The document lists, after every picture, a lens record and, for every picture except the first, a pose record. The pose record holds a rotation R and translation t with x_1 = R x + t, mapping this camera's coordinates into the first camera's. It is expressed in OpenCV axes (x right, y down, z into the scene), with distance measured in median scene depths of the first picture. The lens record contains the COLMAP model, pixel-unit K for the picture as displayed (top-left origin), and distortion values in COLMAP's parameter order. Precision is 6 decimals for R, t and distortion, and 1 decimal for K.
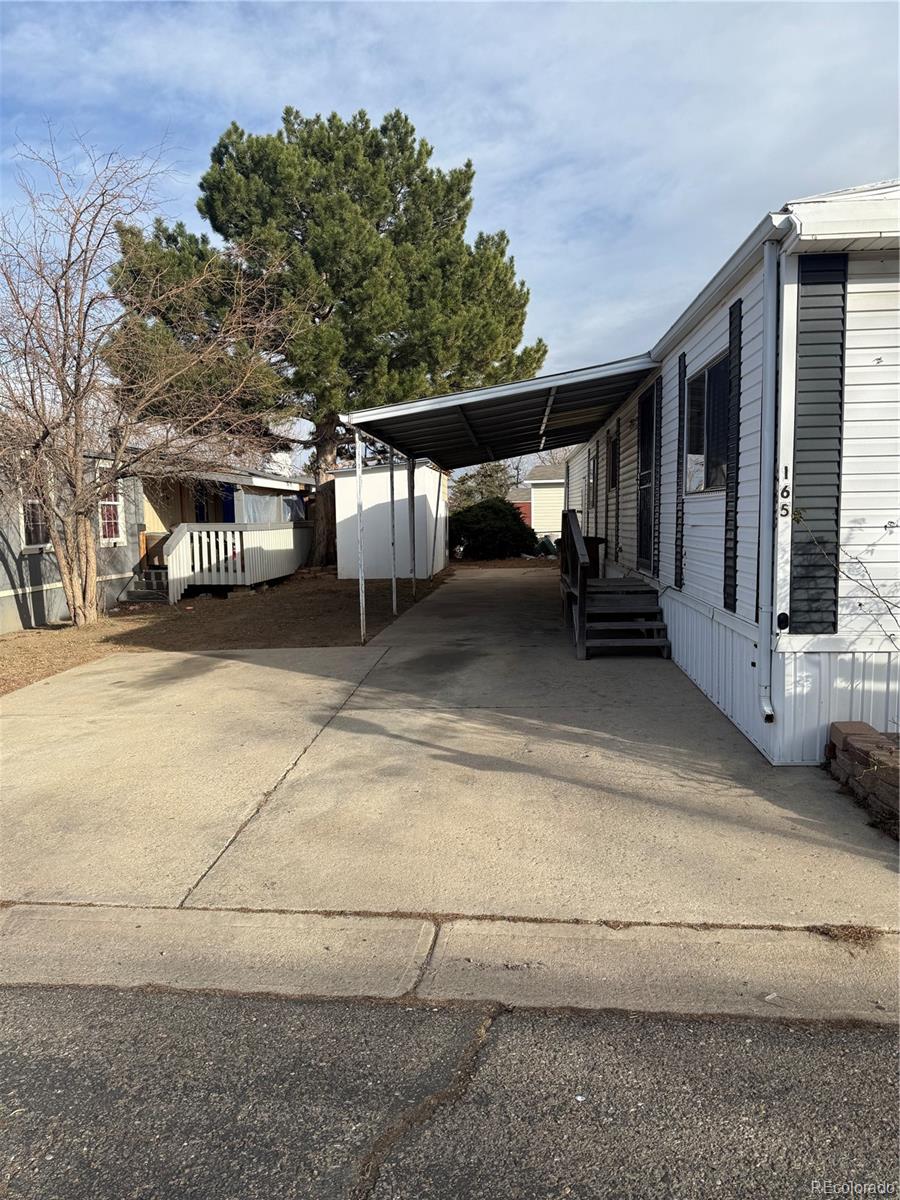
lens RADIAL K [[837.9, 0, 450.0], [0, 837.9, 600.0], [0, 0, 1]] dist [0.129175, -0.211358]
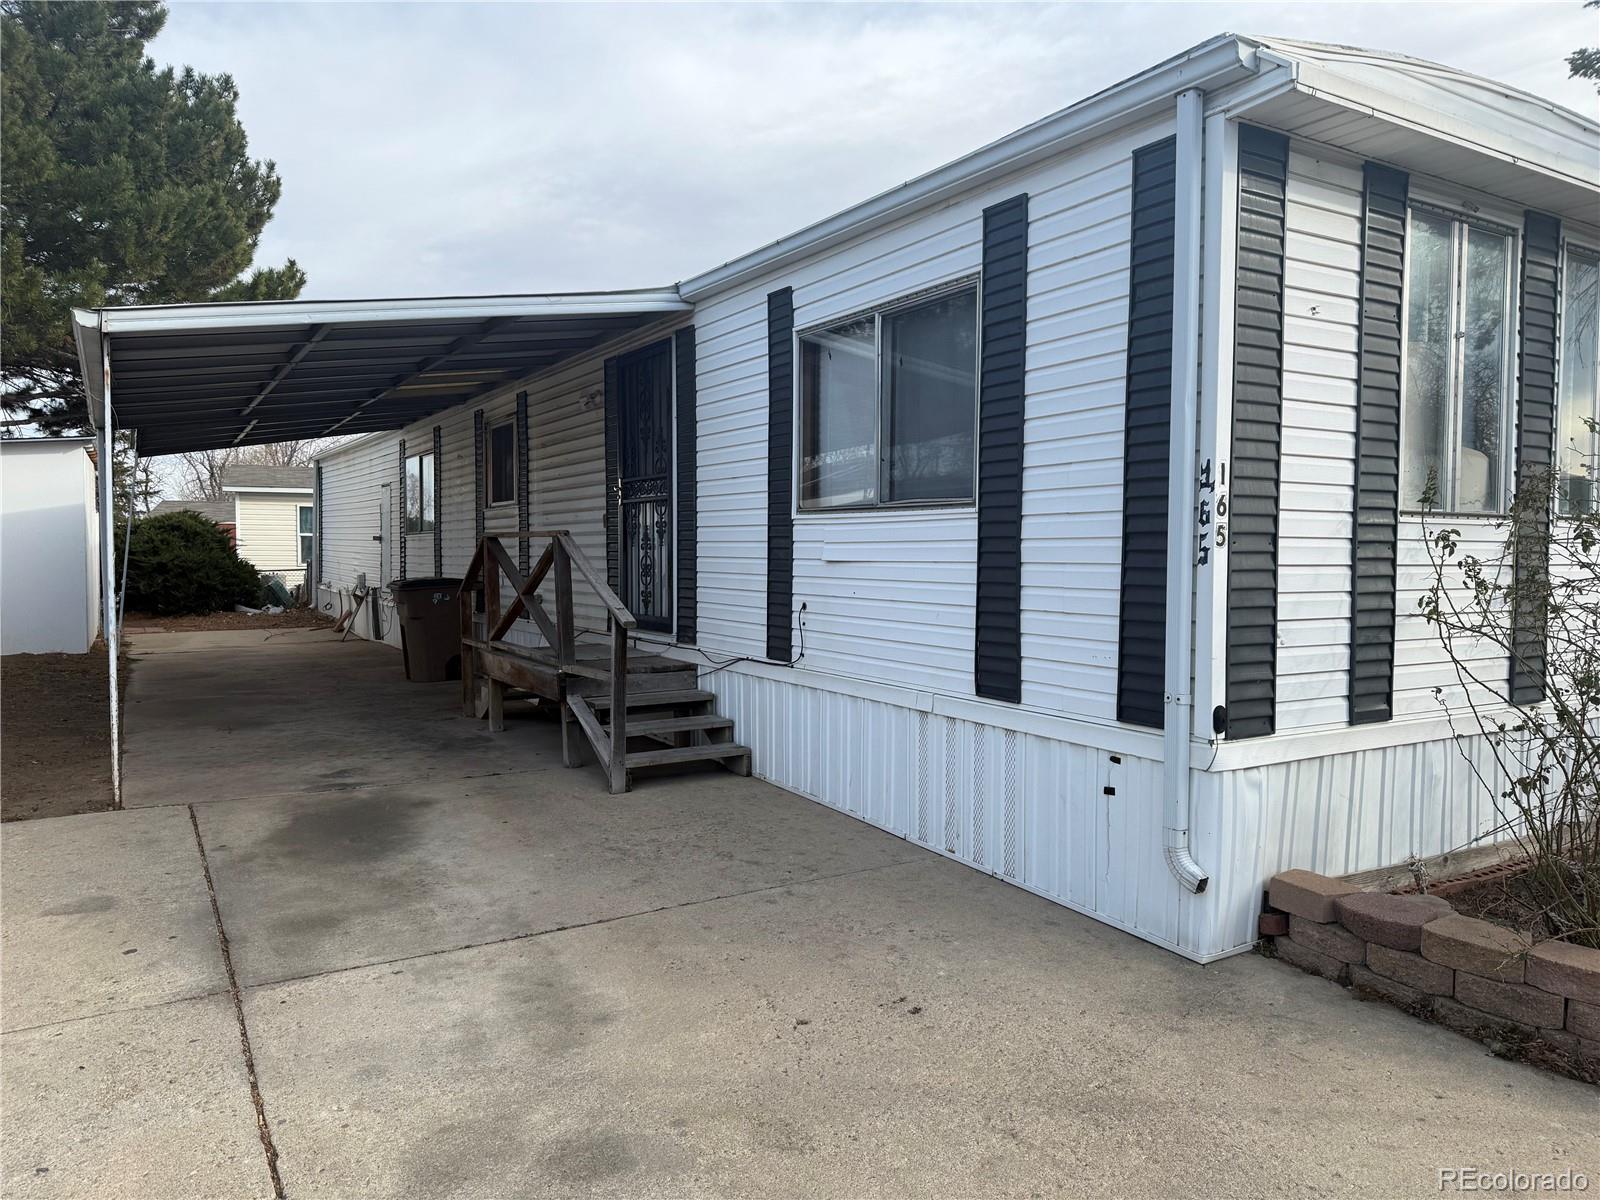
lens RADIAL K [[1117.1, 0, 795.1], [0, 1117.1, 603.0], [0, 0, 1]] dist [0.129175, -0.211358]
pose [[0.813584, -0.007013, 0.581405, -0.121291], [0.039192, 0.998315, -0.042801, -0.013291], [-0.580125, 0.057609, 0.812488, 0.198058]]
